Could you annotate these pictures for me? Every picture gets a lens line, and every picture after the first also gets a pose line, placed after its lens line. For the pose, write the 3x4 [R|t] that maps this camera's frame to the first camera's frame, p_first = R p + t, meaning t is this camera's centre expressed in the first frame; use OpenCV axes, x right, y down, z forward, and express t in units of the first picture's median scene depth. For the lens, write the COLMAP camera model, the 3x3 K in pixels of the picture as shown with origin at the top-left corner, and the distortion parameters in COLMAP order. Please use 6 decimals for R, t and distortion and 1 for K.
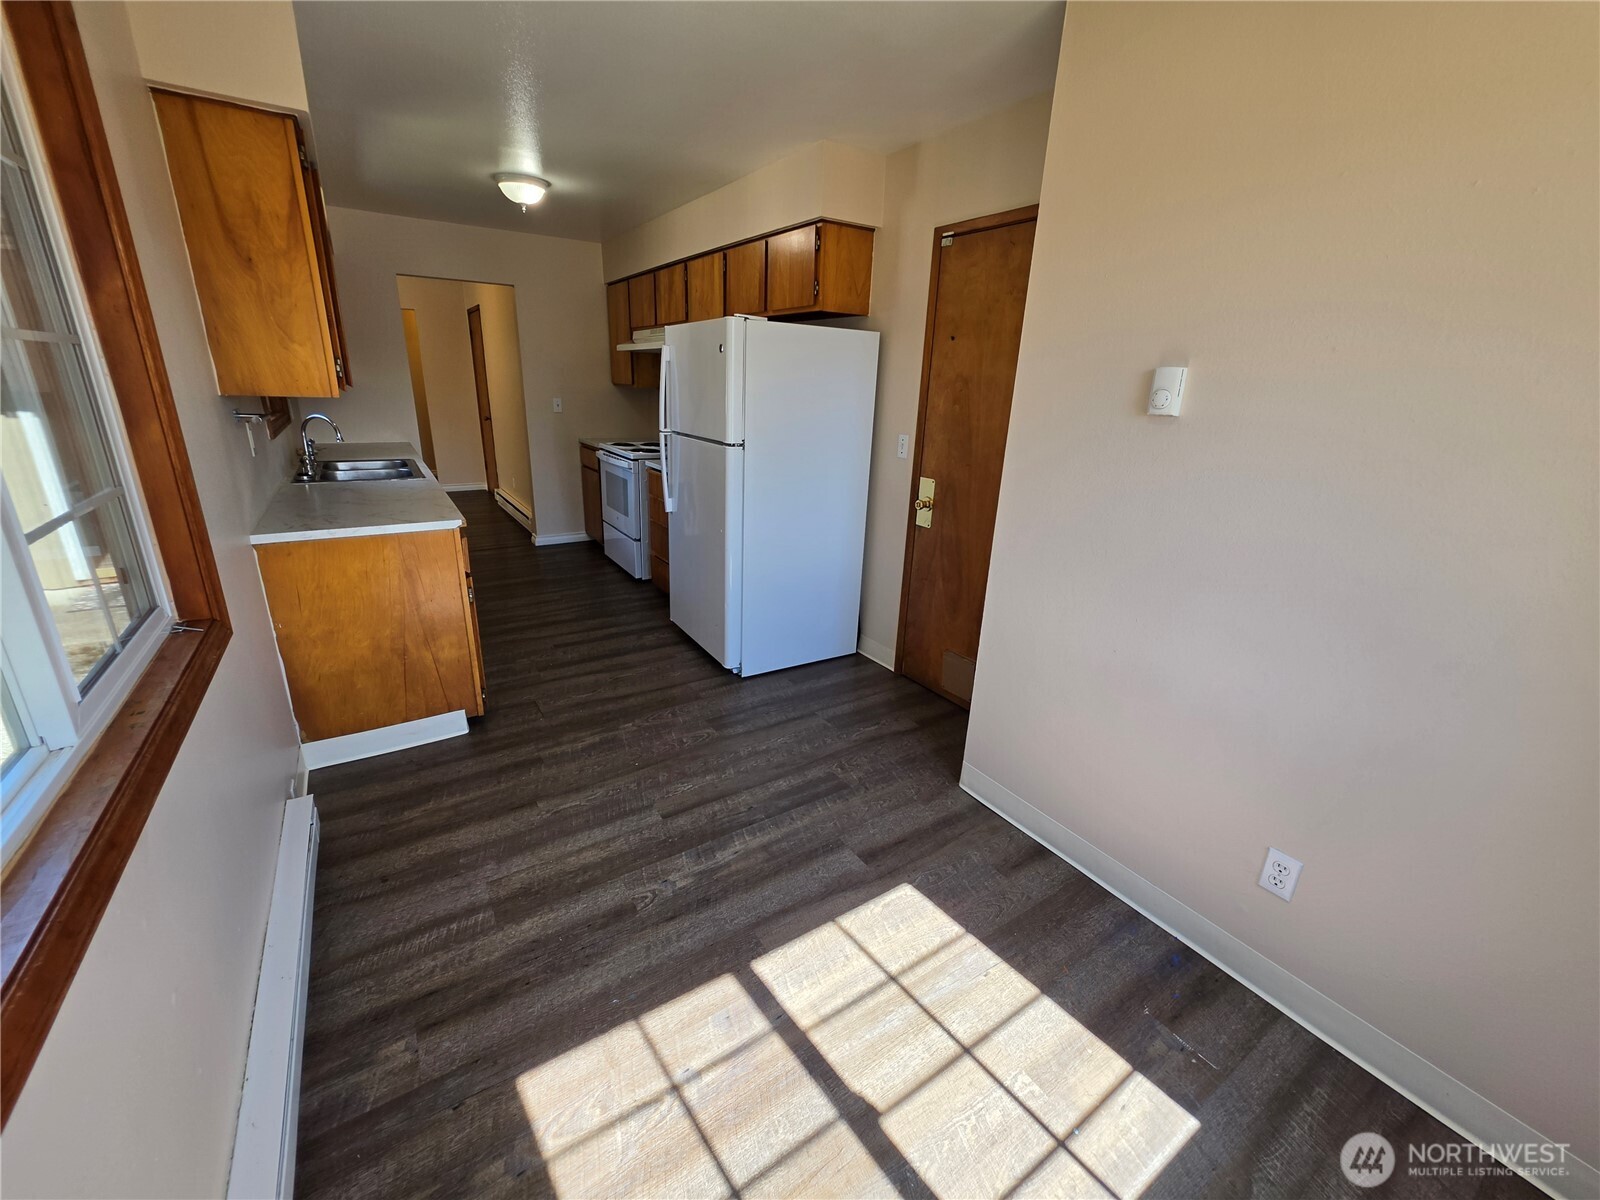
lens RADIAL K [[638.7, 0, 799.4], [0, 638.7, 594.3], [0, 0, 1]] dist [-0.004006, 0.001827]
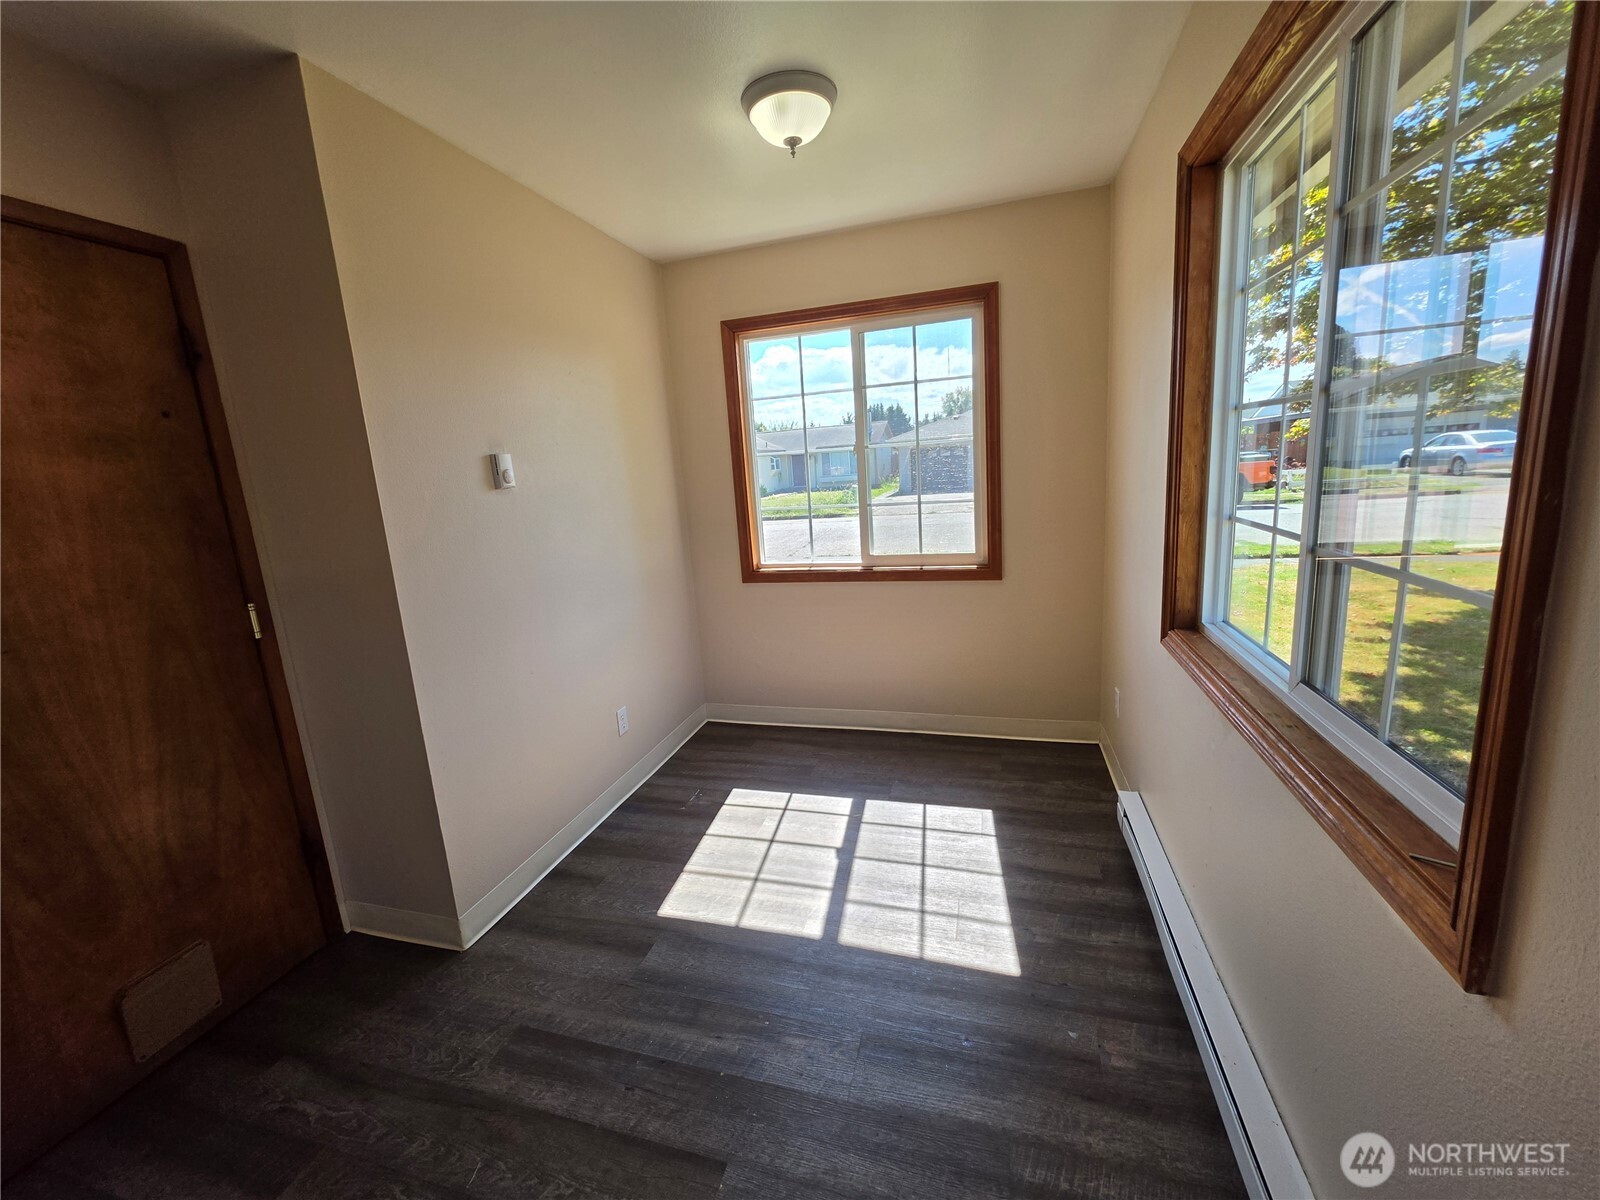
lens RADIAL K [[638.7, 0, 795.7], [0, 638.7, 589.8], [0, 0, 1]] dist [-0.004006, 0.001827]
pose [[-0.640576, -0.139128, 0.755186, -0.815630], [0.283589, 0.871065, 0.401027, -0.438364], [-0.713610, 0.471050, -0.518529, 1.302747]]
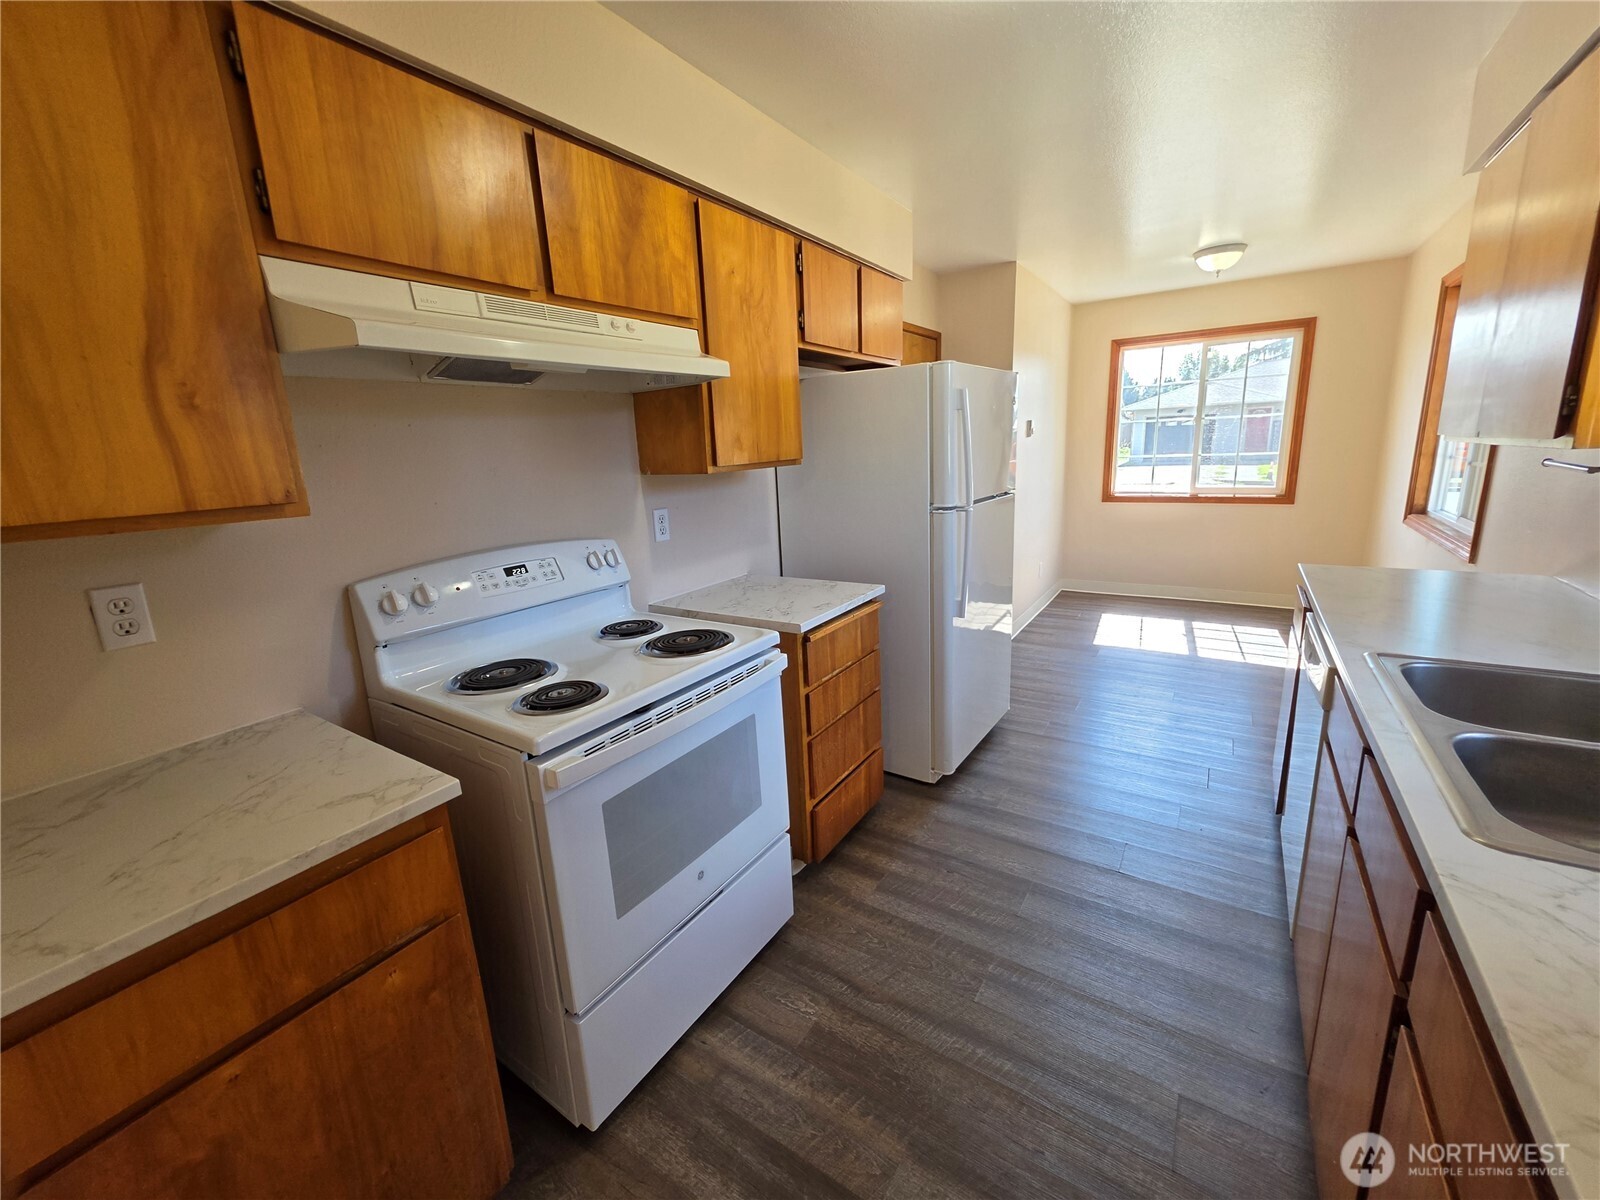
lens RADIAL K [[638.7, 0, 794.1], [0, 638.7, 590.0], [0, 0, 1]] dist [-0.004006, 0.001827]
pose [[-0.386392, -0.223799, 0.894771, -1.594398], [0.316762, 0.878910, 0.356621, -0.962975], [-0.866235, 0.421225, -0.268713, 2.797790]]
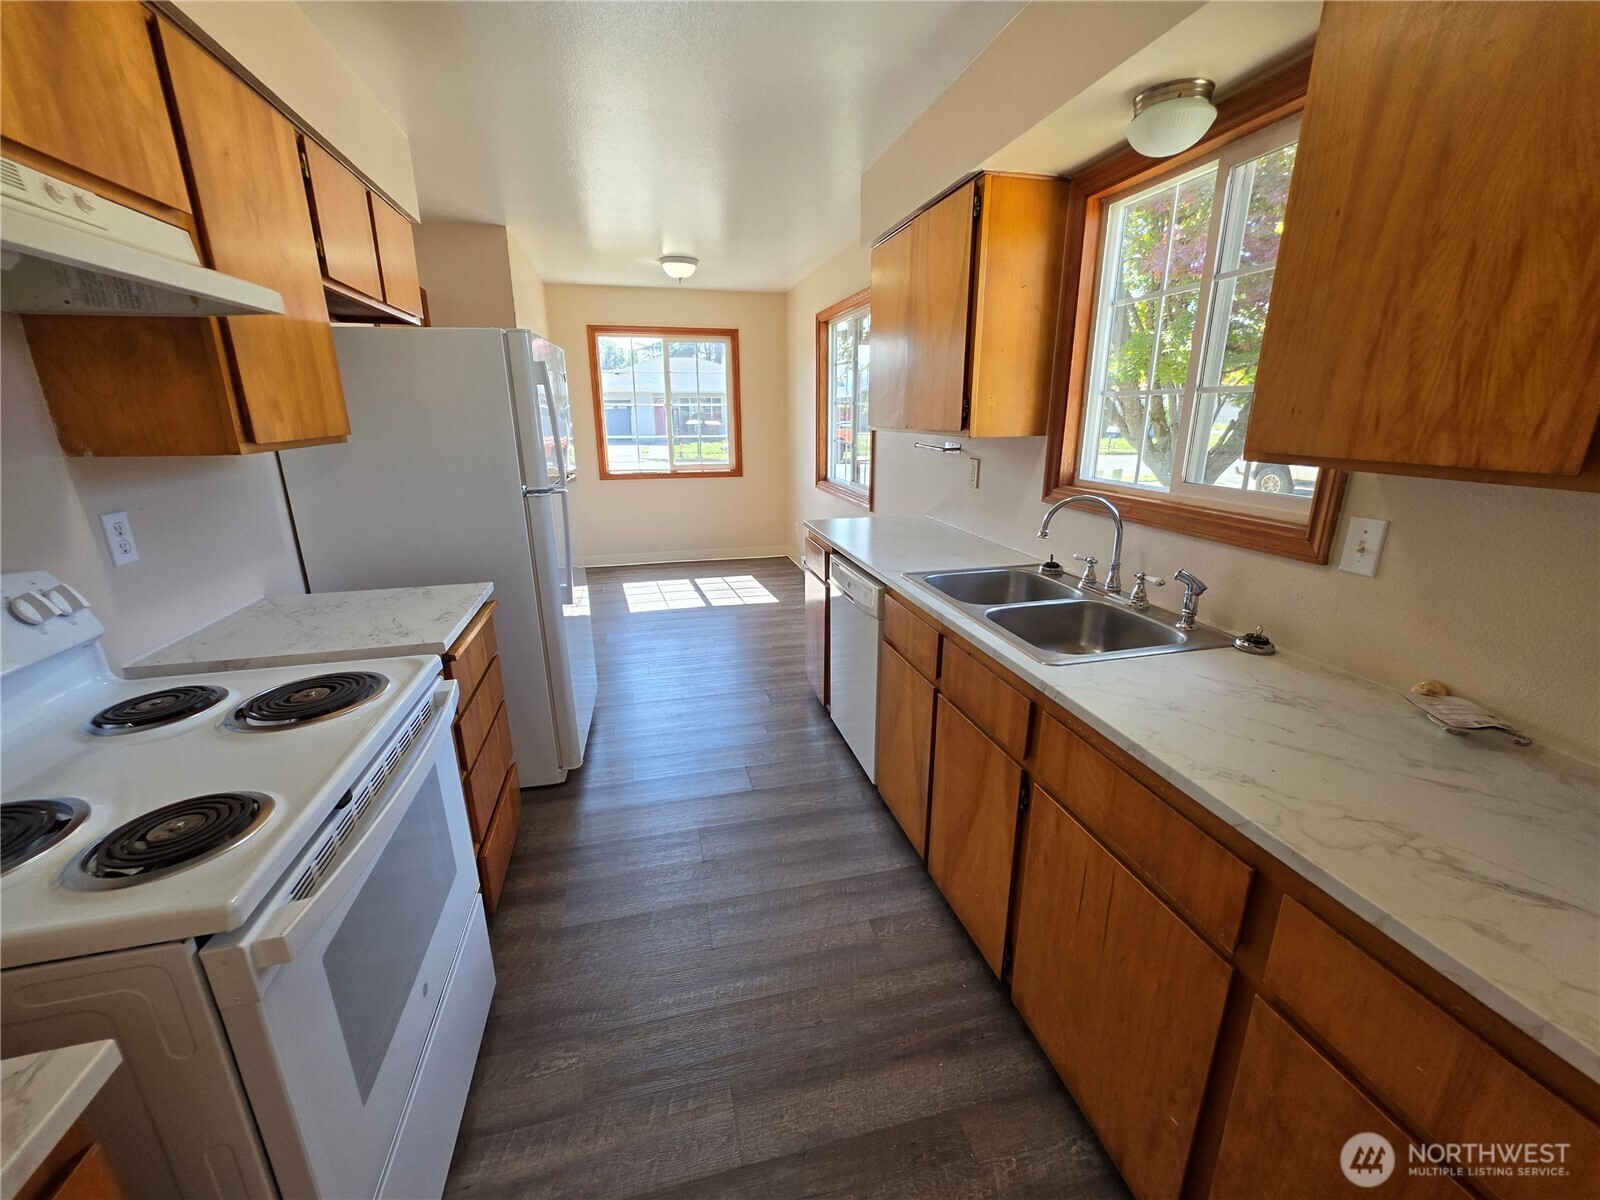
lens RADIAL K [[638.7, 0, 793.7], [0, 638.7, 593.6], [0, 0, 1]] dist [-0.004006, 0.001827]
pose [[-0.938054, -0.129554, 0.321358, -1.356362], [0.075925, 0.828069, 0.555461, -1.028097], [-0.338069, 0.545451, -0.766937, 3.000088]]
